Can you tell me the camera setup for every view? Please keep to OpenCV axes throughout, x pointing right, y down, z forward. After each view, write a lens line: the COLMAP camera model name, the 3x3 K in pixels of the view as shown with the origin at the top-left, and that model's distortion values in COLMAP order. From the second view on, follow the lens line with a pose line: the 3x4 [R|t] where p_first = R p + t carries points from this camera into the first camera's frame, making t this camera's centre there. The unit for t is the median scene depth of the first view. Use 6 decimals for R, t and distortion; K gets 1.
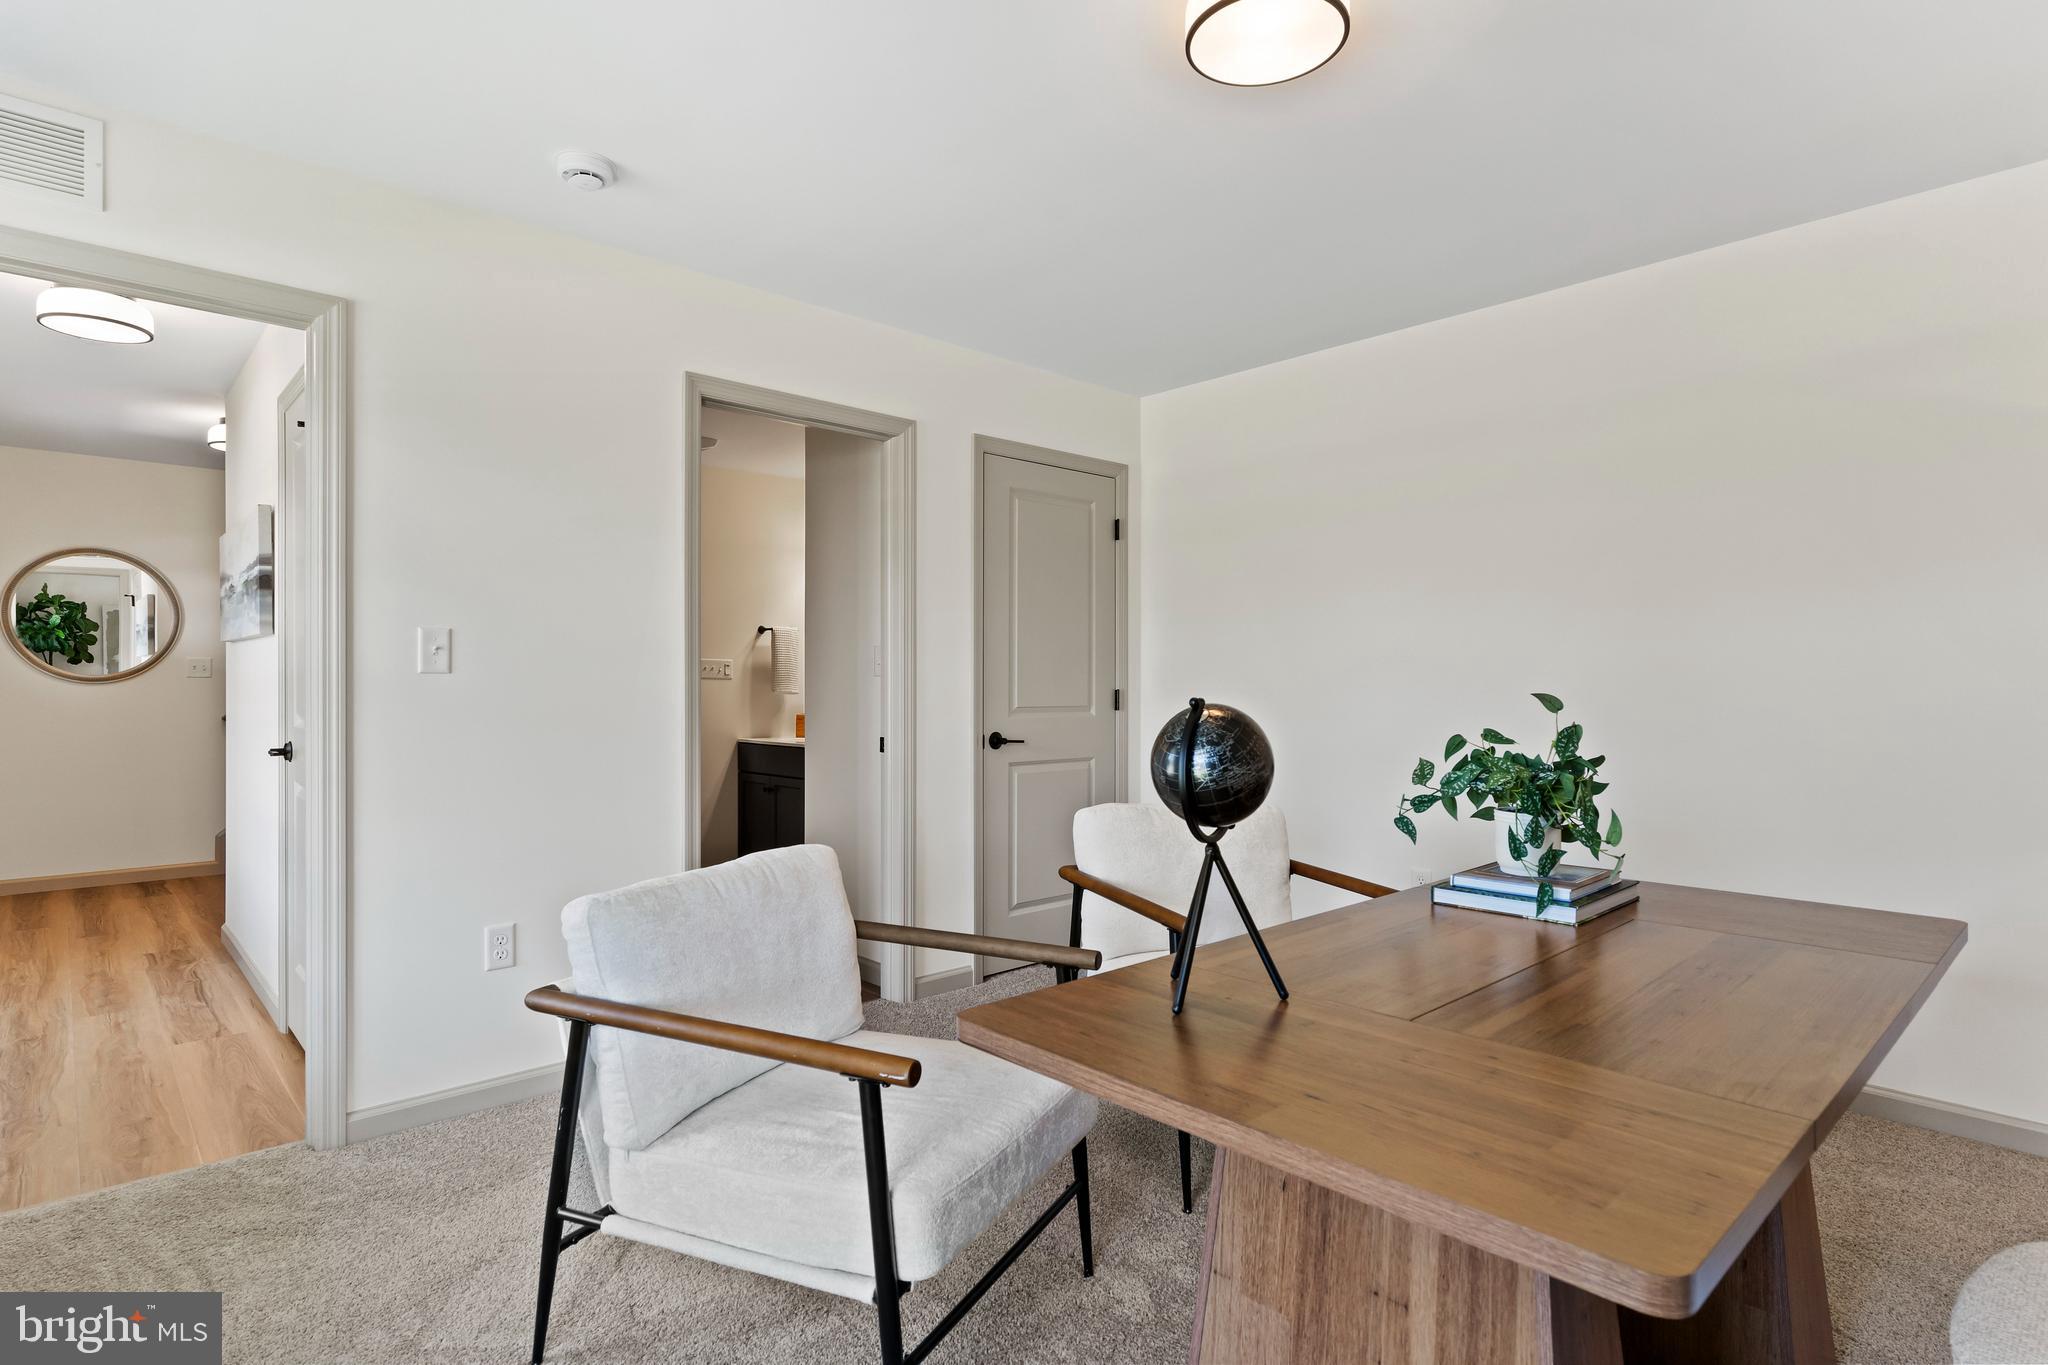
lens RADIAL K [[1054.4, 0, 1013.1], [0, 1054.4, 690.8], [0, 0, 1]] dist [-0.009710, 0.004571]
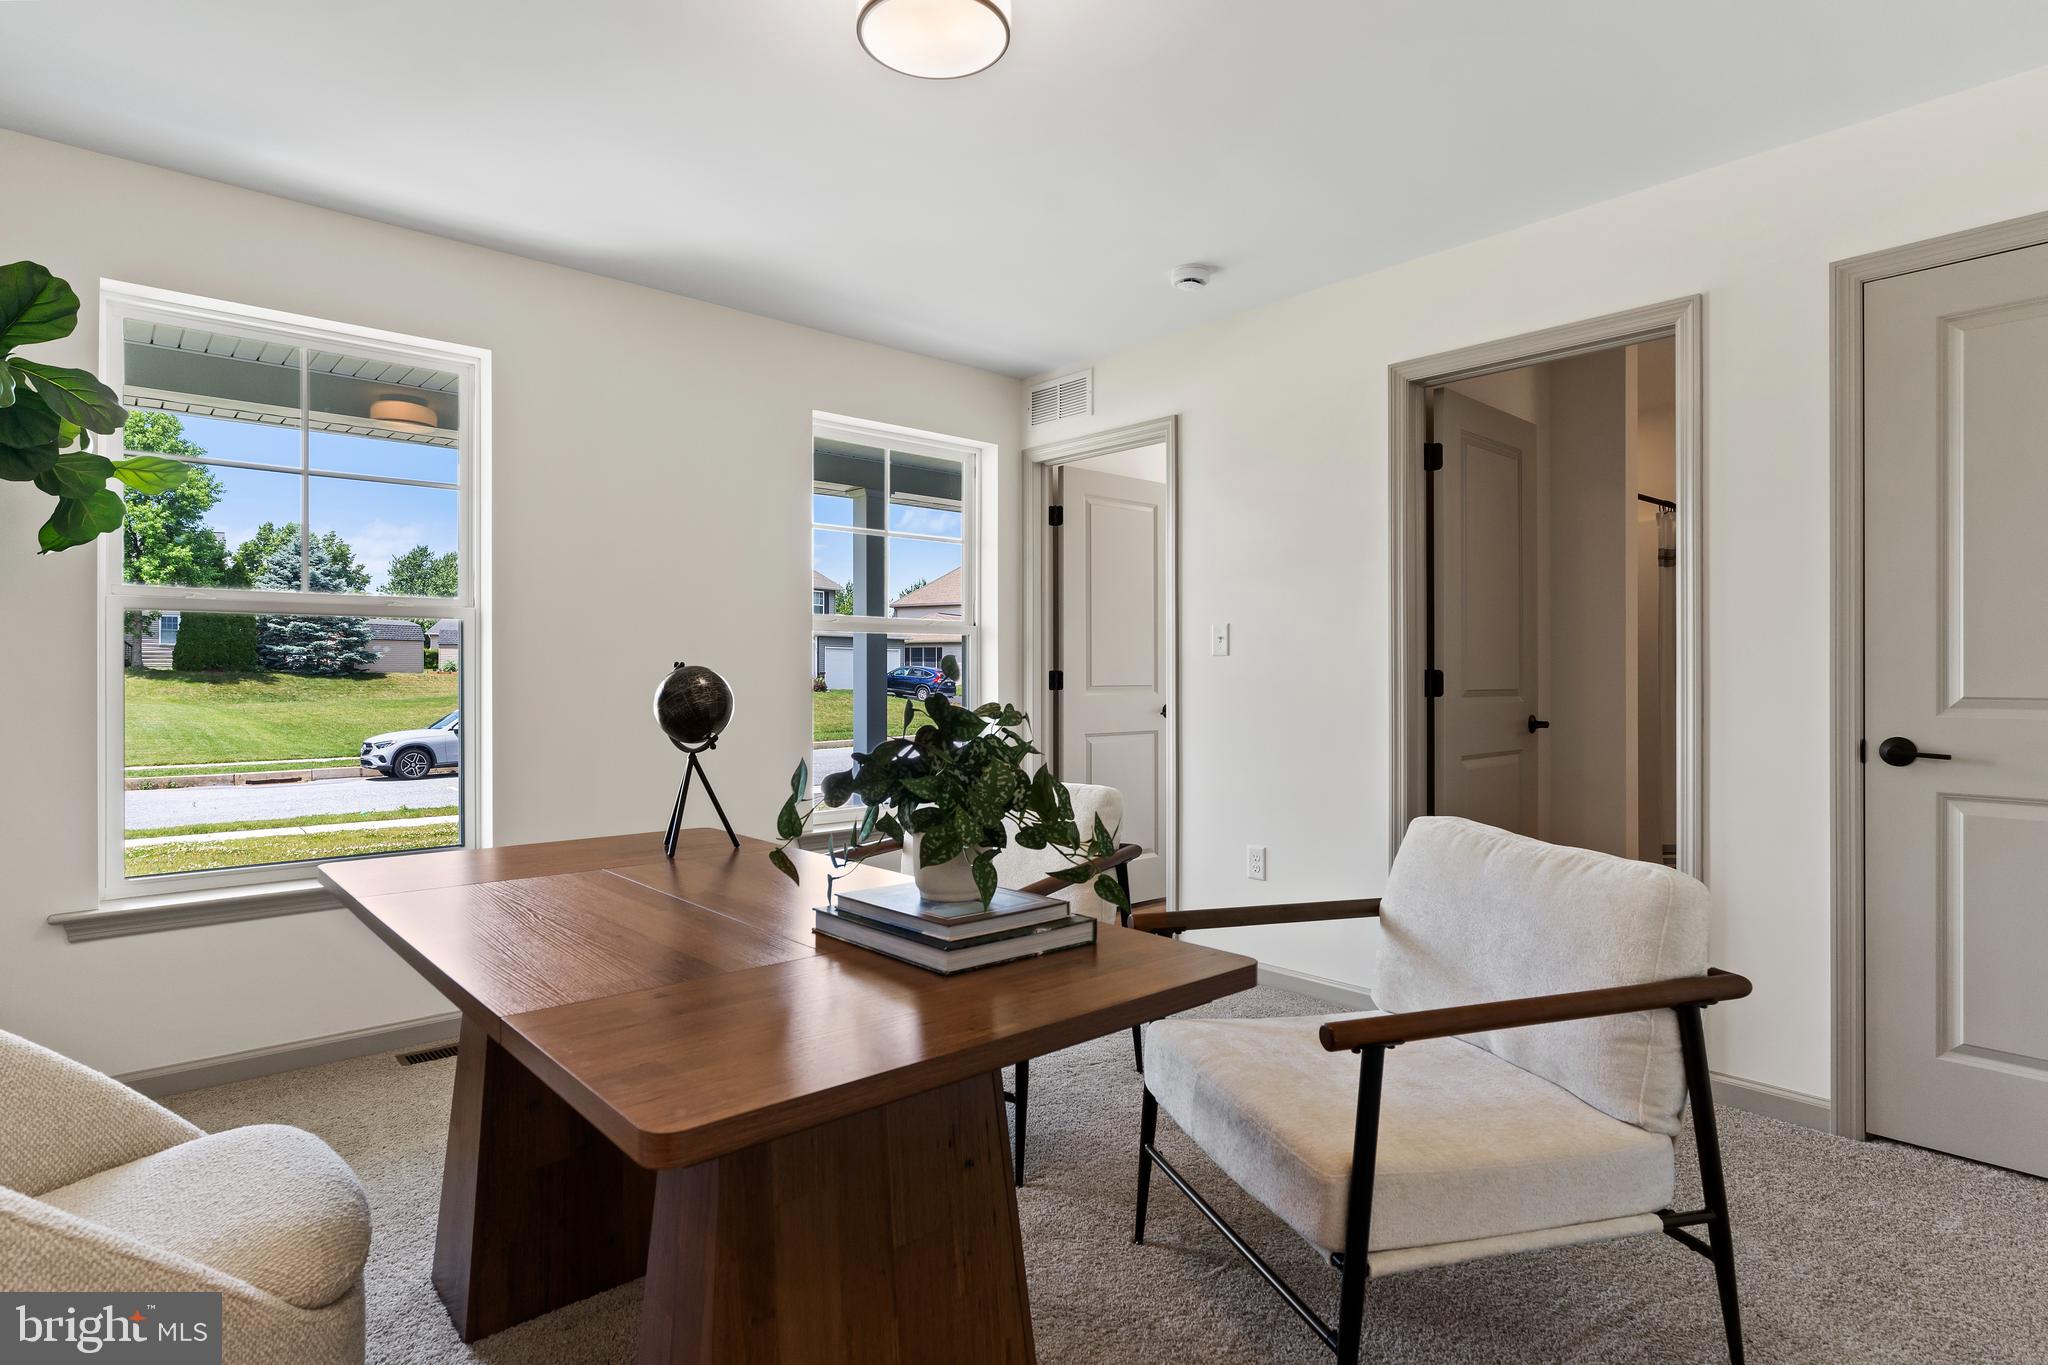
lens RADIAL K [[1054.4, 0, 1017.6], [0, 1054.4, 676.5], [0, 0, 1]] dist [-0.009710, 0.004571]
pose [[-0.024349, 0.001484, -0.999702, 0.605414], [-0.006988, 0.999974, 0.001654, 0.007256], [0.999679, 0.007026, -0.024338, 0.525820]]
